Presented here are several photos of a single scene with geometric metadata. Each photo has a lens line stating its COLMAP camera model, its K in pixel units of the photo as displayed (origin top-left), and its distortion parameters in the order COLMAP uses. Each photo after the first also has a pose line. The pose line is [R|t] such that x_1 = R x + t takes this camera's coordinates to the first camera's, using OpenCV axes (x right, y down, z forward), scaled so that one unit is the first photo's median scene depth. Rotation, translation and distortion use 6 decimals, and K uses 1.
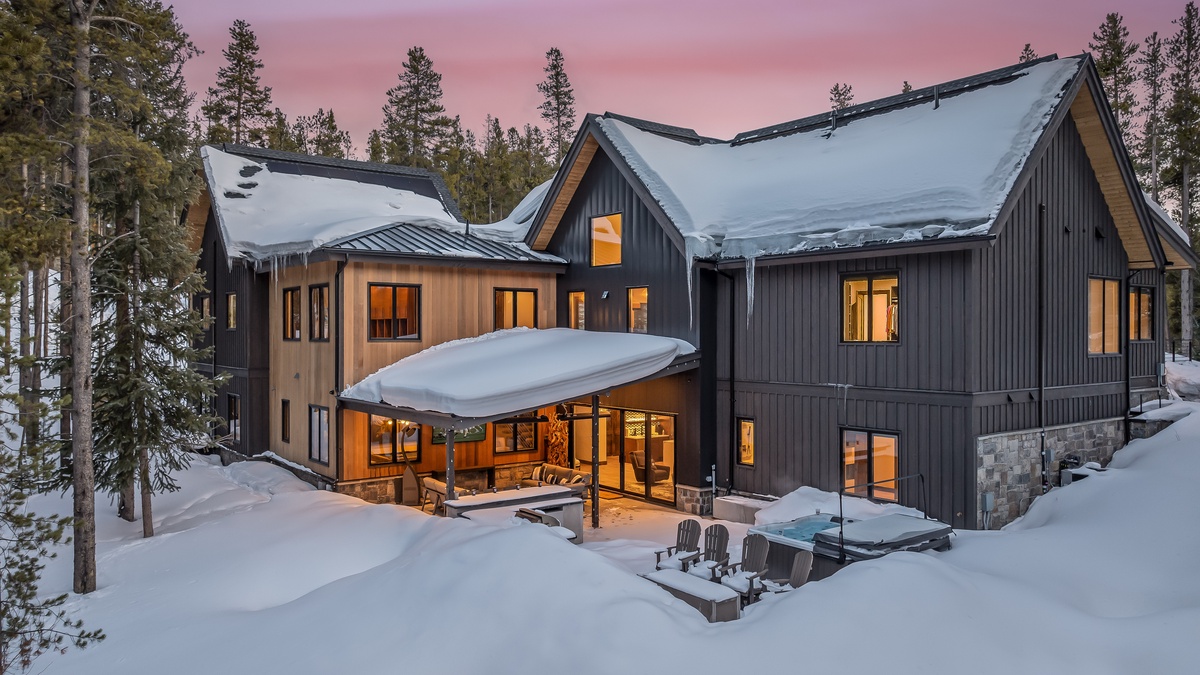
lens RADIAL K [[855.0, 0, 599.9], [0, 855.0, 344.4], [0, 0, 1]] dist [-0.006362, 0.001370]
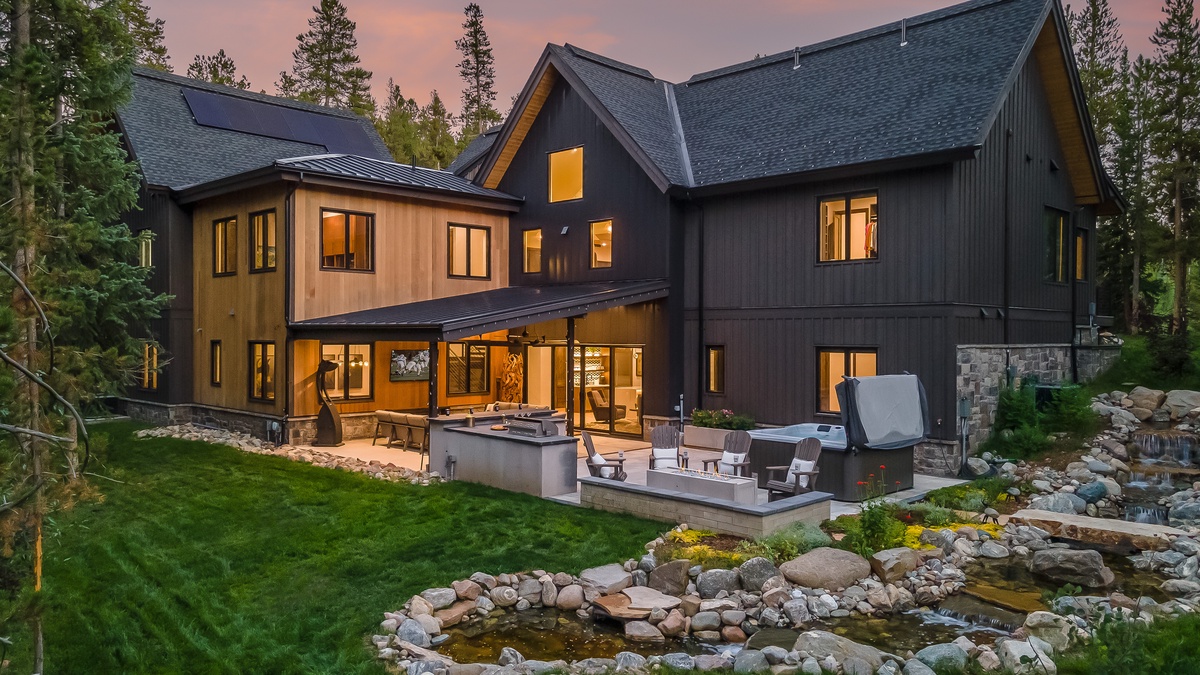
lens RADIAL K [[873.2, 0, 600.0], [0, 873.2, 337.5], [0, 0, 1]] dist [0.038414, -0.002520]
pose [[0.992056, 0.002455, 0.125775, -0.082992], [-0.002454, 0.999997, -0.000166, 0.068413], [-0.125775, -0.000144, 0.992059, -0.002290]]
